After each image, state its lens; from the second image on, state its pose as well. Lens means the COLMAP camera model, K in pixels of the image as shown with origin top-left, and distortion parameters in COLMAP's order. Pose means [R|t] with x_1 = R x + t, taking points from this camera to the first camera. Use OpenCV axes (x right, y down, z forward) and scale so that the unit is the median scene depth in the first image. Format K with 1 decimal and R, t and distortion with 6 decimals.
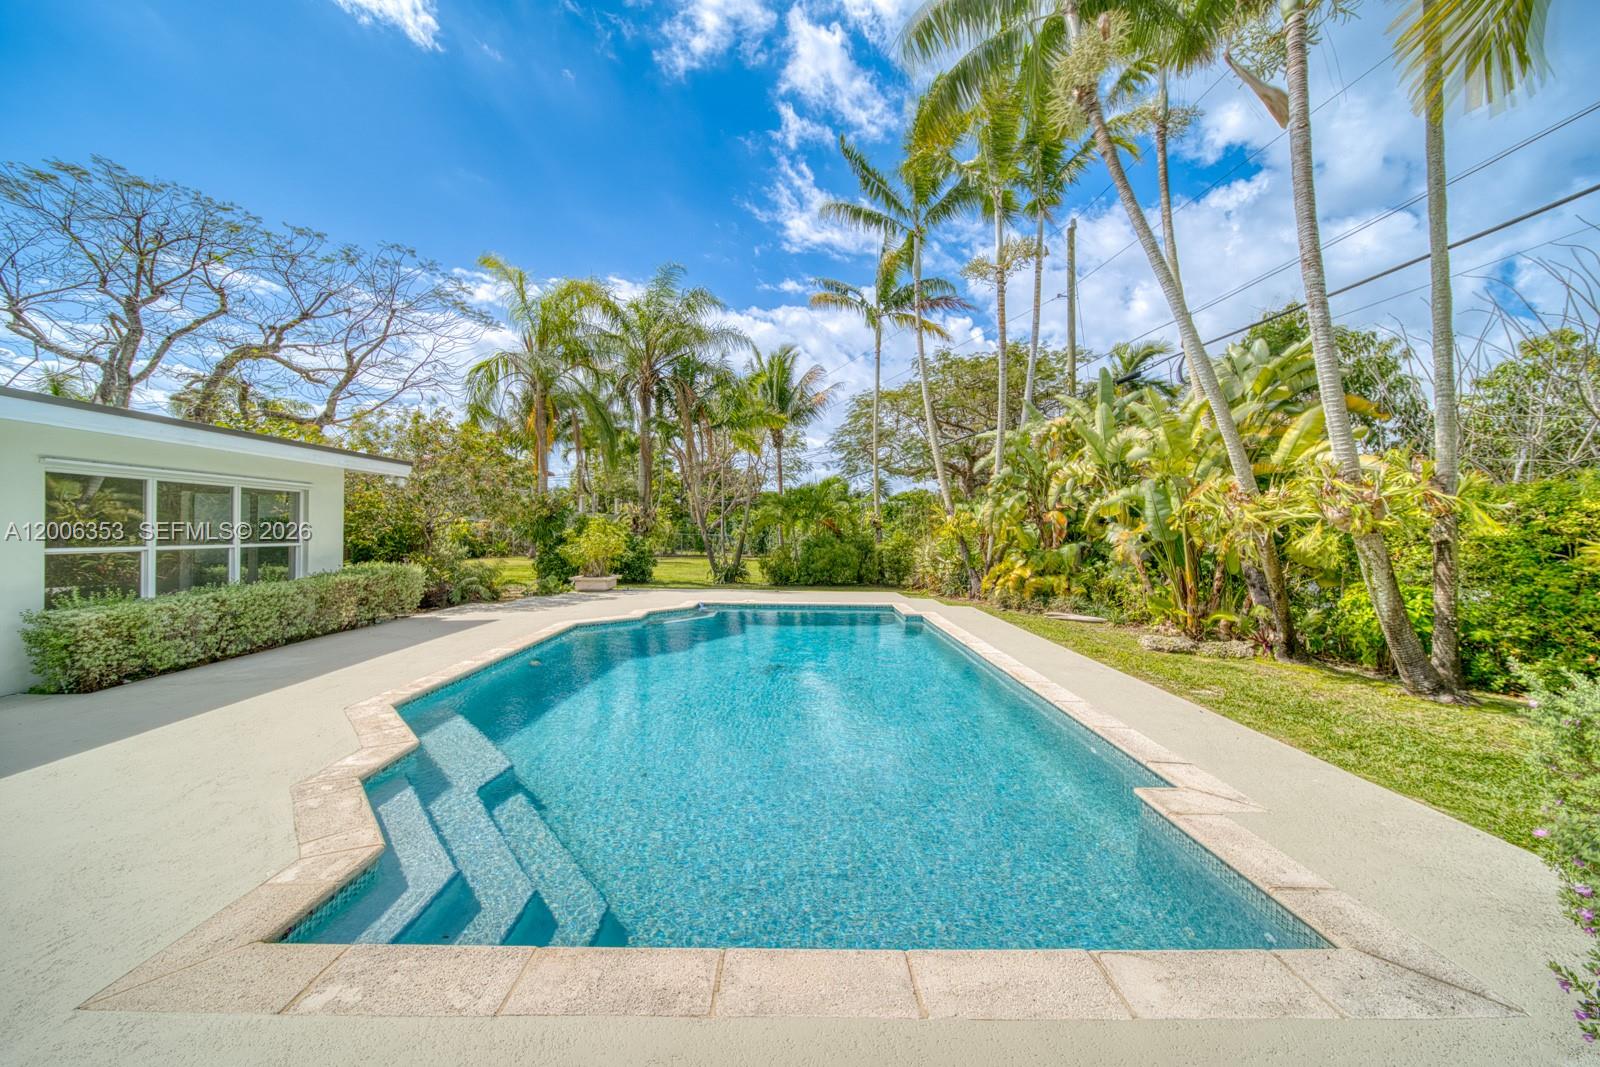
lens RADIAL K [[568.6, 0, 800.0], [0, 568.6, 533.5], [0, 0, 1]] dist [-0.001002, -0.000138]
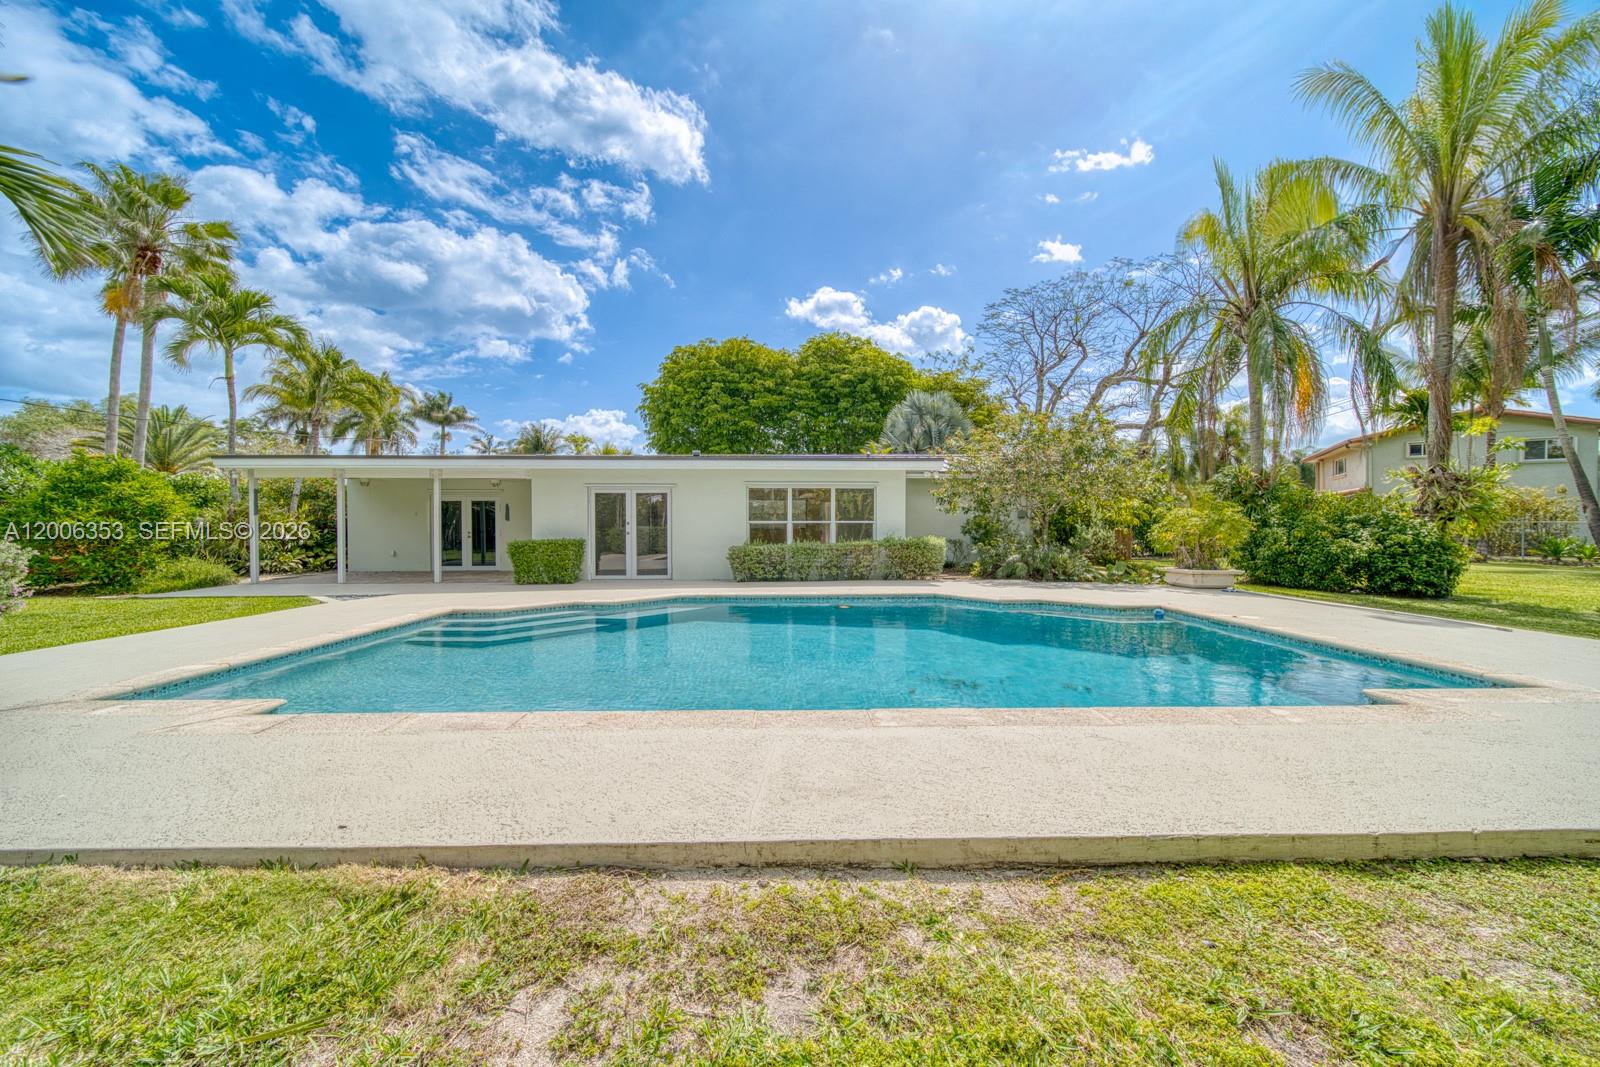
lens RADIAL K [[568.6, 0, 800.0], [0, 568.6, 533.5], [0, 0, 1]] dist [-0.001002, -0.000138]
pose [[-0.011810, -0.002716, -0.999927, 0.377335], [-0.004378, 0.999987, -0.002665, 0.030960], [0.999921, 0.004346, -0.011822, 0.448233]]
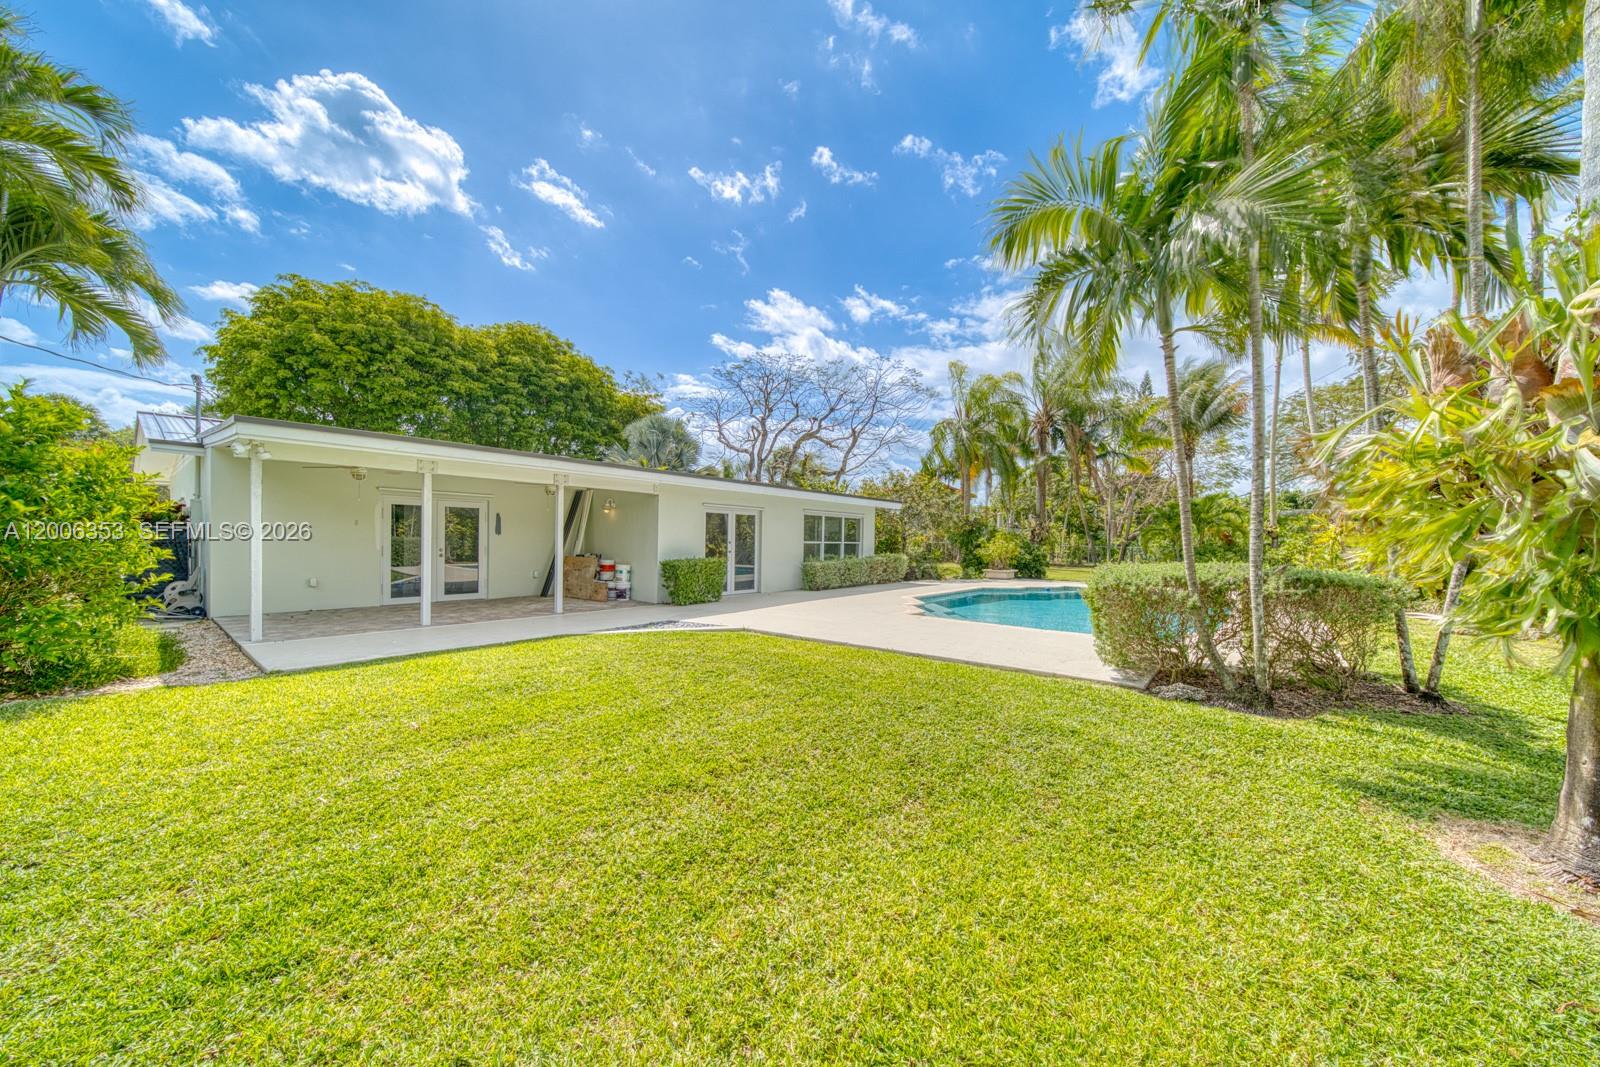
lens RADIAL K [[568.6, 0, 800.0], [0, 568.6, 533.5], [0, 0, 1]] dist [-0.001002, -0.000138]
pose [[0.756088, -0.003202, -0.654462, 0.209365], [-0.013739, 0.999690, -0.020764, 0.017674], [0.654325, 0.024692, 0.755810, -0.447479]]
